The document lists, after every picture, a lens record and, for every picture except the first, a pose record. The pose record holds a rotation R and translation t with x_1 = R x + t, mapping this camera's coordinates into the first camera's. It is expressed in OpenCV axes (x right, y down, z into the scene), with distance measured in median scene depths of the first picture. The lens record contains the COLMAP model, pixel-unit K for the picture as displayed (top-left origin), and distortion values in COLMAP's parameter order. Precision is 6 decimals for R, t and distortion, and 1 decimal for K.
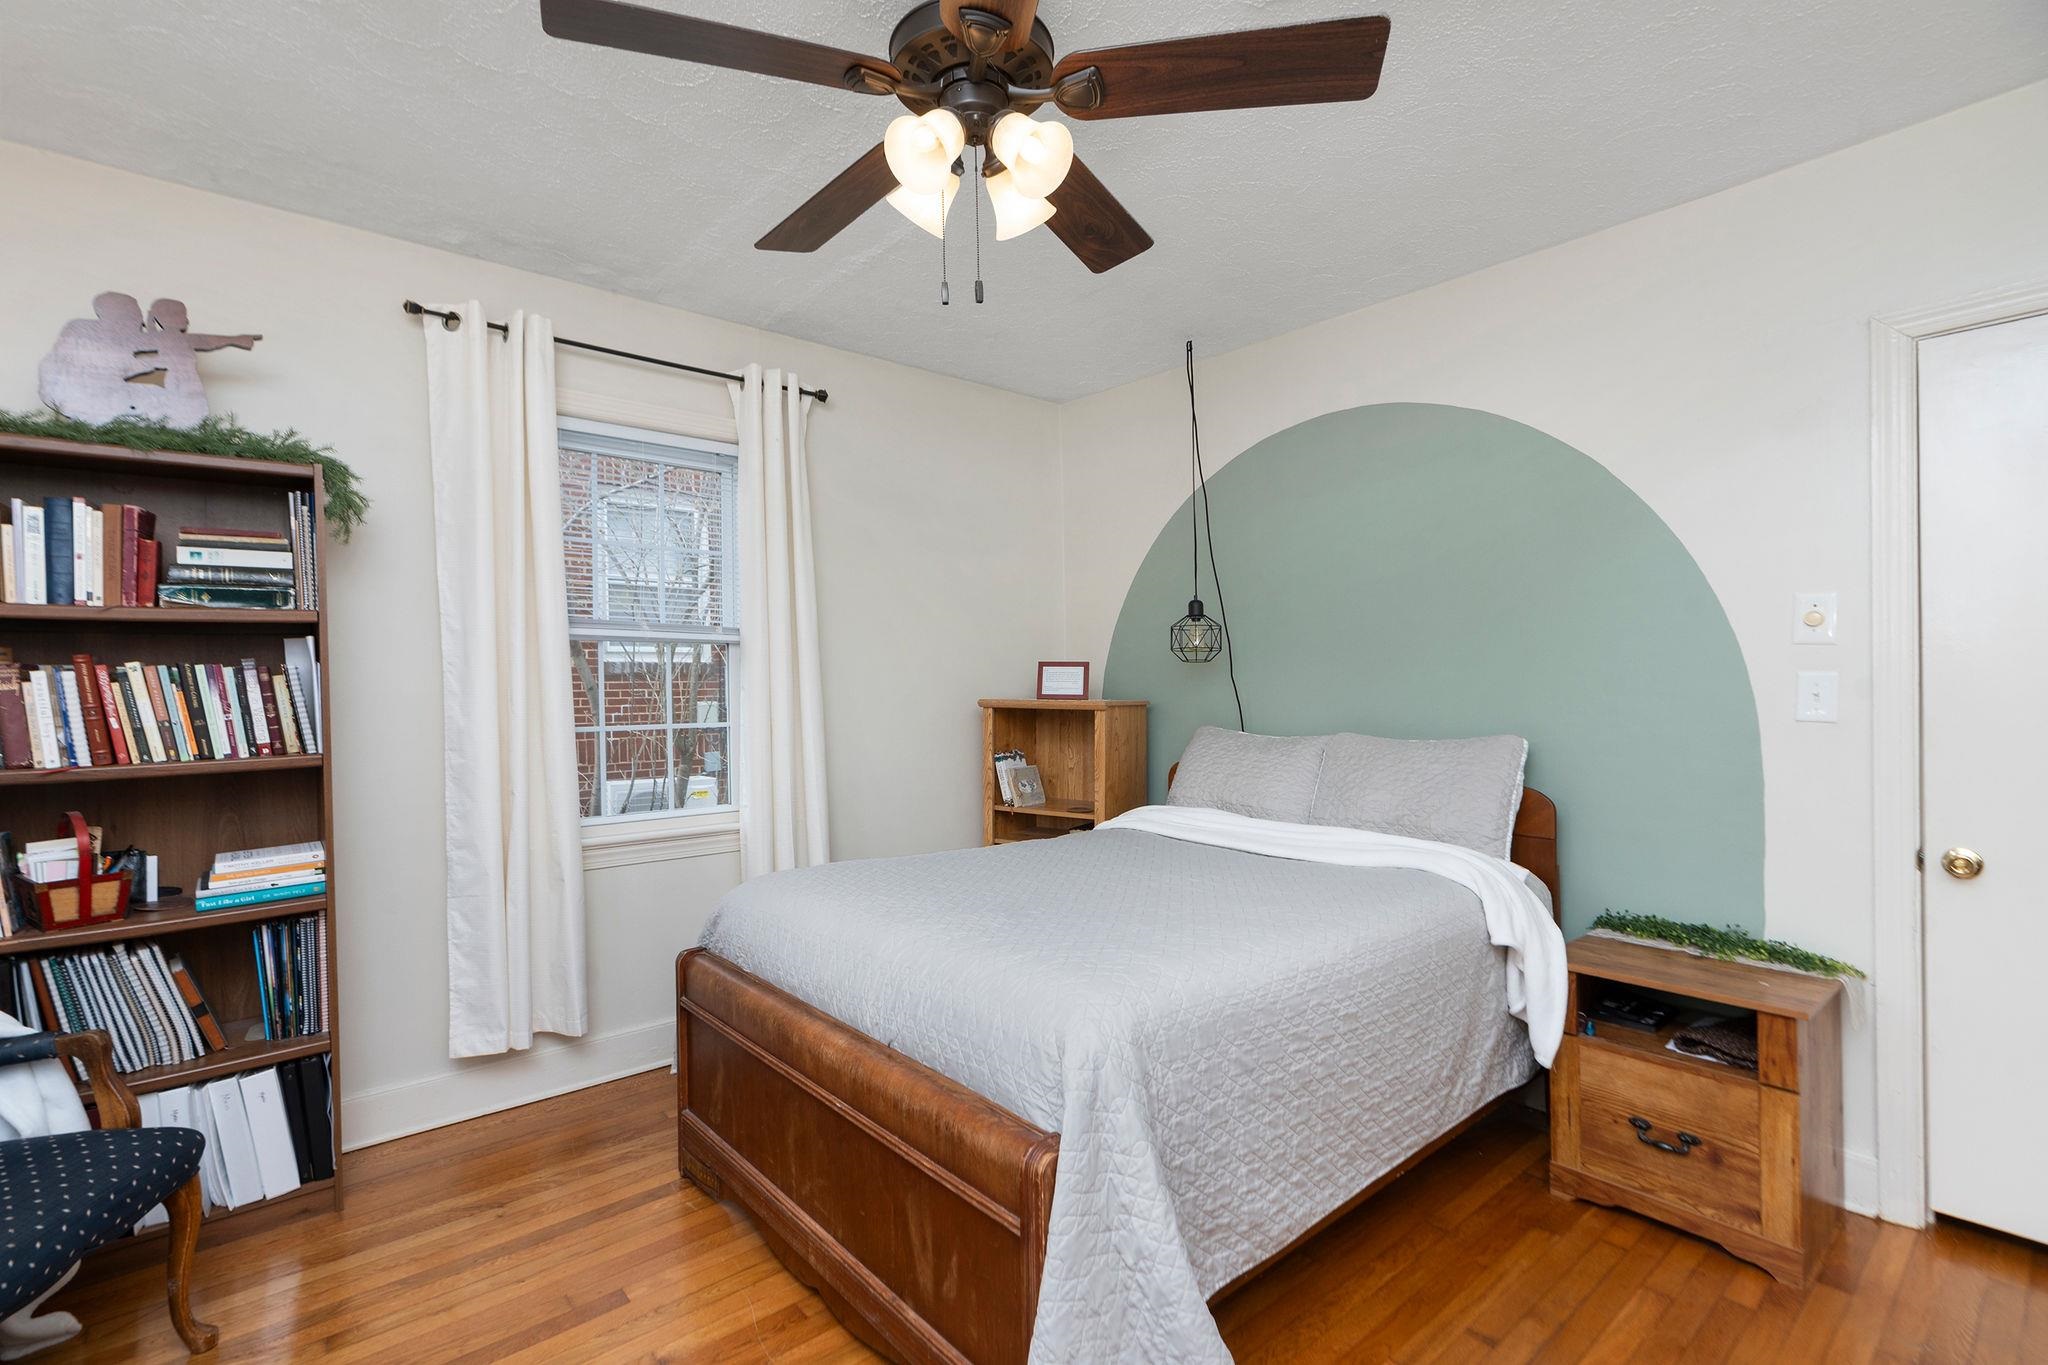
lens RADIAL K [[938.3, 0, 993.0], [0, 938.3, 689.7], [0, 0, 1]] dist [-0.002120, -0.000139]
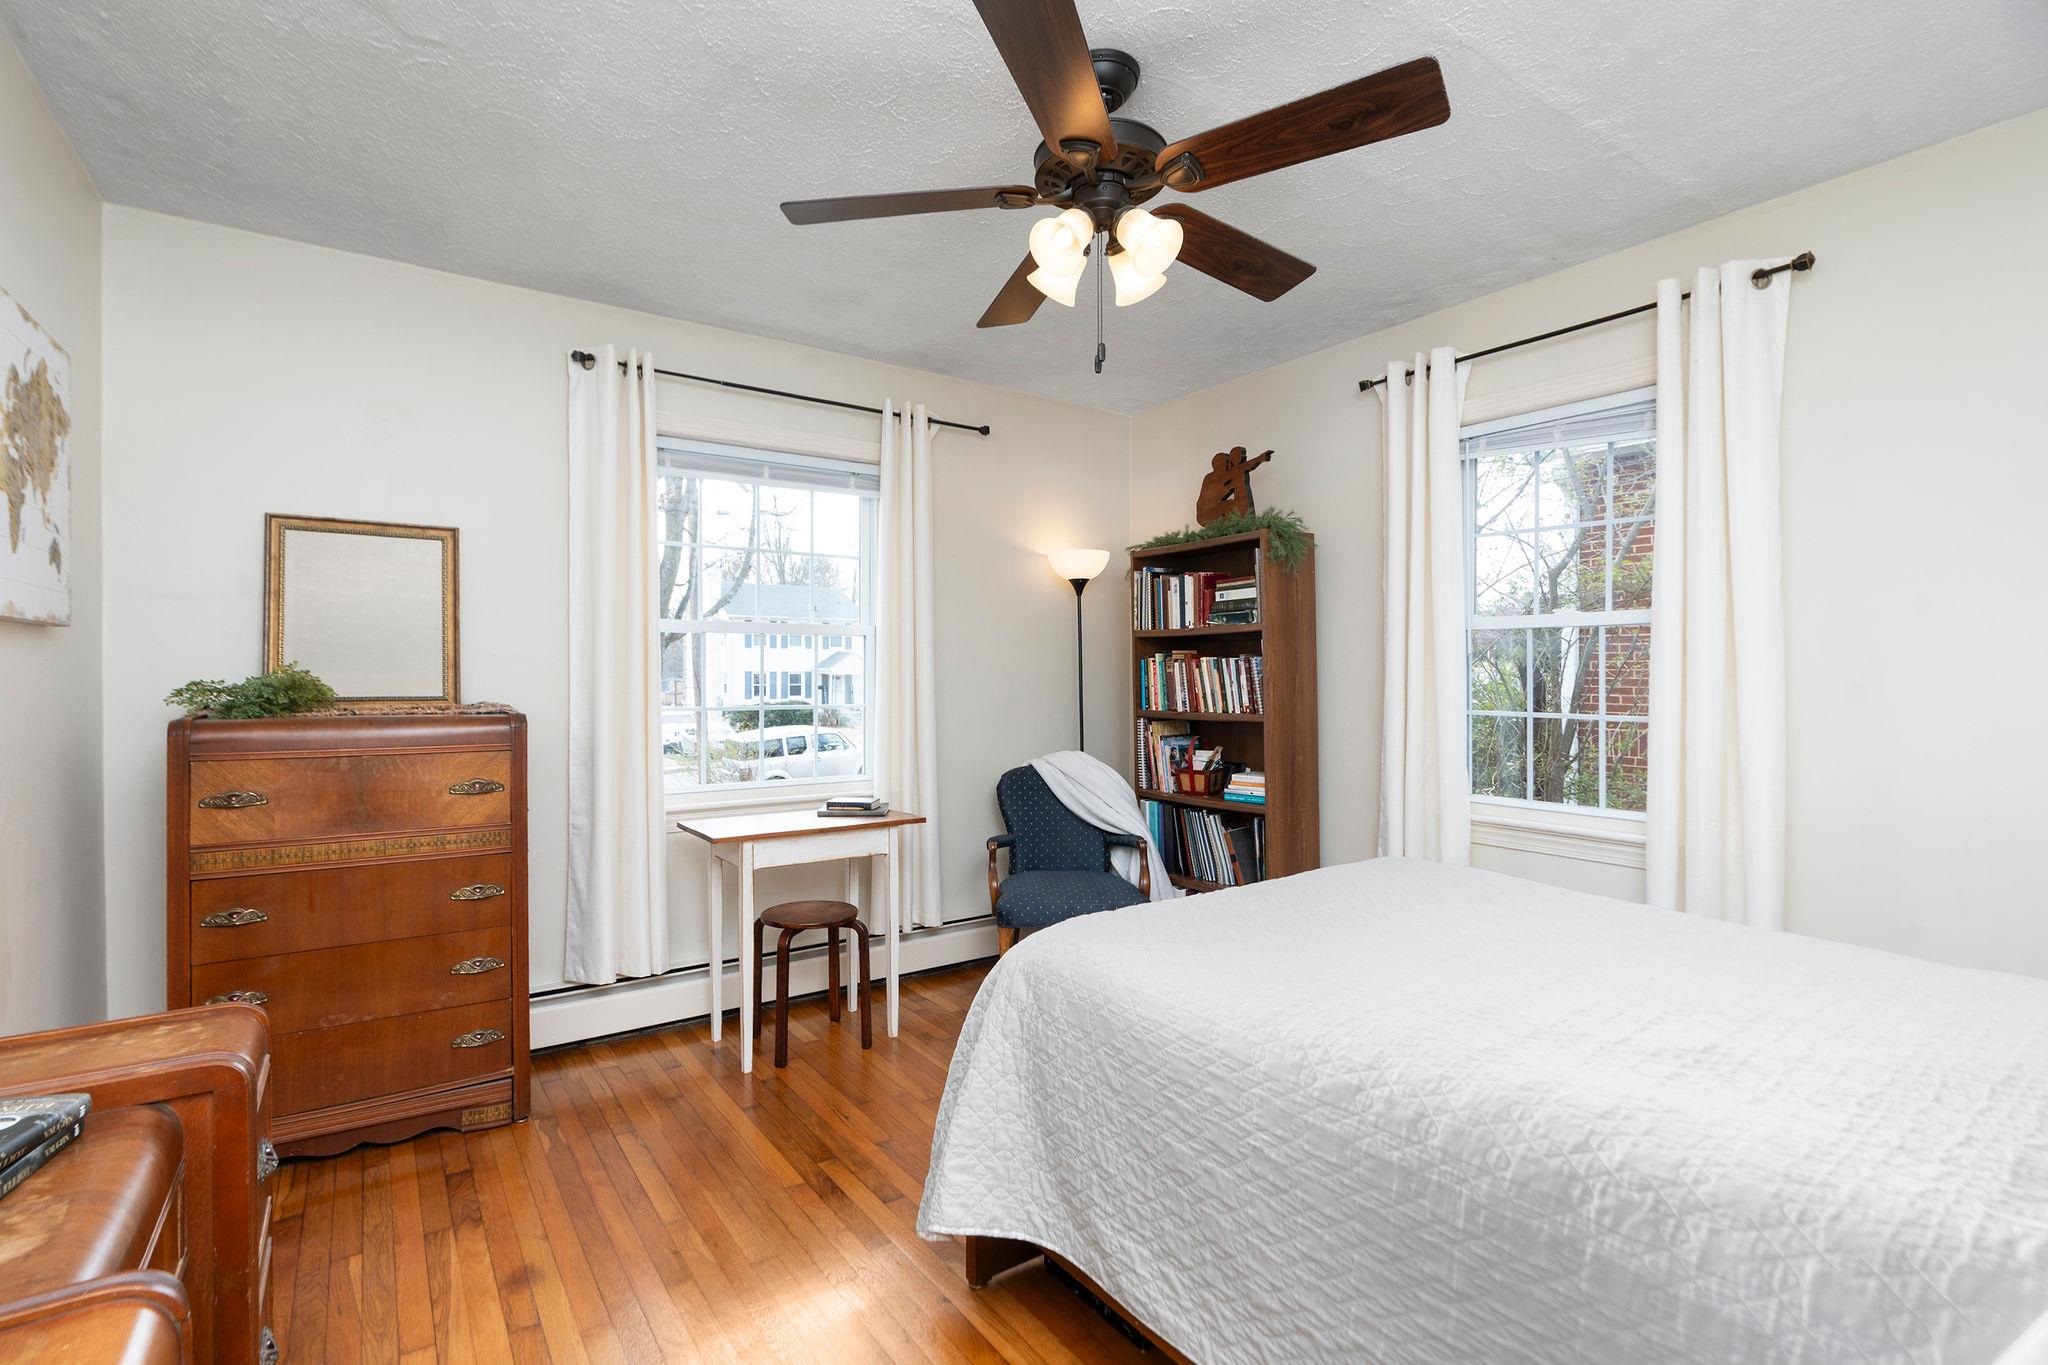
lens RADIAL K [[938.3, 0, 993.0], [0, 938.3, 689.7], [0, 0, 1]] dist [-0.002120, -0.000139]
pose [[-0.093403, 0.028337, -0.995225, 0.923990], [-0.006396, 0.999557, 0.029060, -0.015983], [0.995608, 0.009079, -0.093180, 0.734632]]
